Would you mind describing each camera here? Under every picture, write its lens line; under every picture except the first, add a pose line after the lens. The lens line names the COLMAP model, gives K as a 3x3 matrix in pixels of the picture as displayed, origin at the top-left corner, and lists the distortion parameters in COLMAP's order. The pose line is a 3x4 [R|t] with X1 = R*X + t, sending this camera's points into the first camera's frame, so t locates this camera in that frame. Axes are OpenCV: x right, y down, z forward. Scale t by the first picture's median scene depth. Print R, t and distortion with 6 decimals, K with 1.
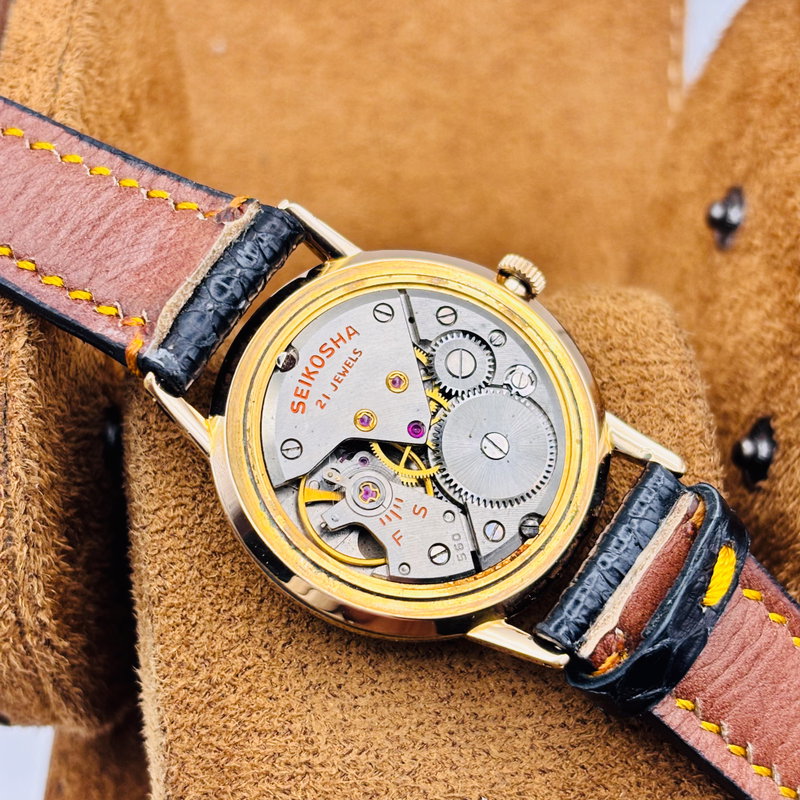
lens RADIAL K [[1667.4, 0, 389.9], [0, 1667.4, 386.1], [0, 0, 1]] dist [0.035825, -0.350031]
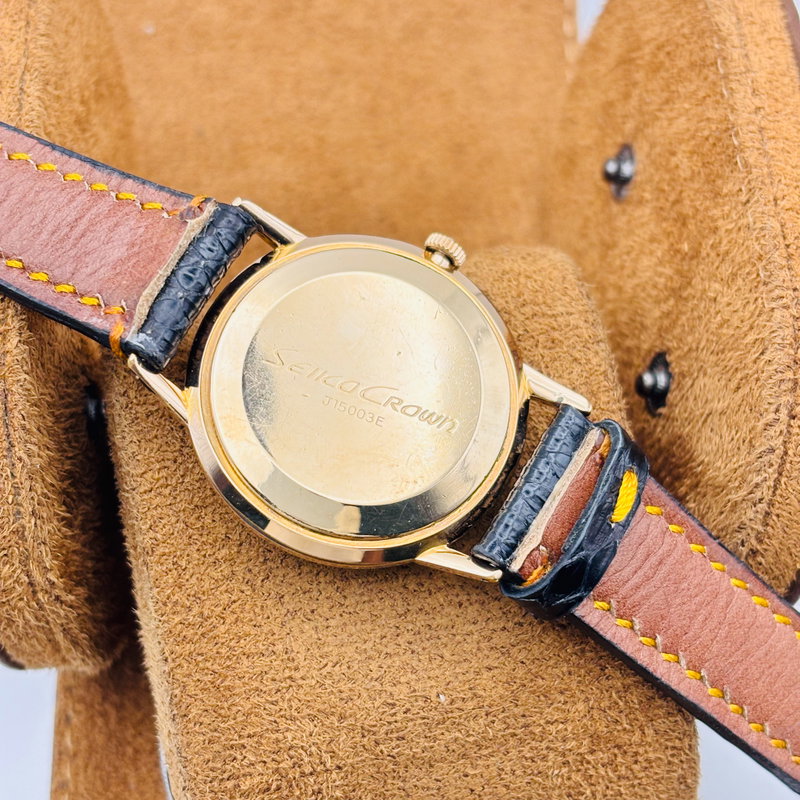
lens RADIAL K [[1721.2, 0, 400.0], [0, 1721.2, 400.0], [0, 0, 1]] dist [0.053469, 0.253045]
pose [[0.996330, -0.073110, 0.044514, -0.011878], [0.069872, 0.995068, 0.070404, -0.049333], [-0.049441, -0.067035, 0.996525, -0.203205]]
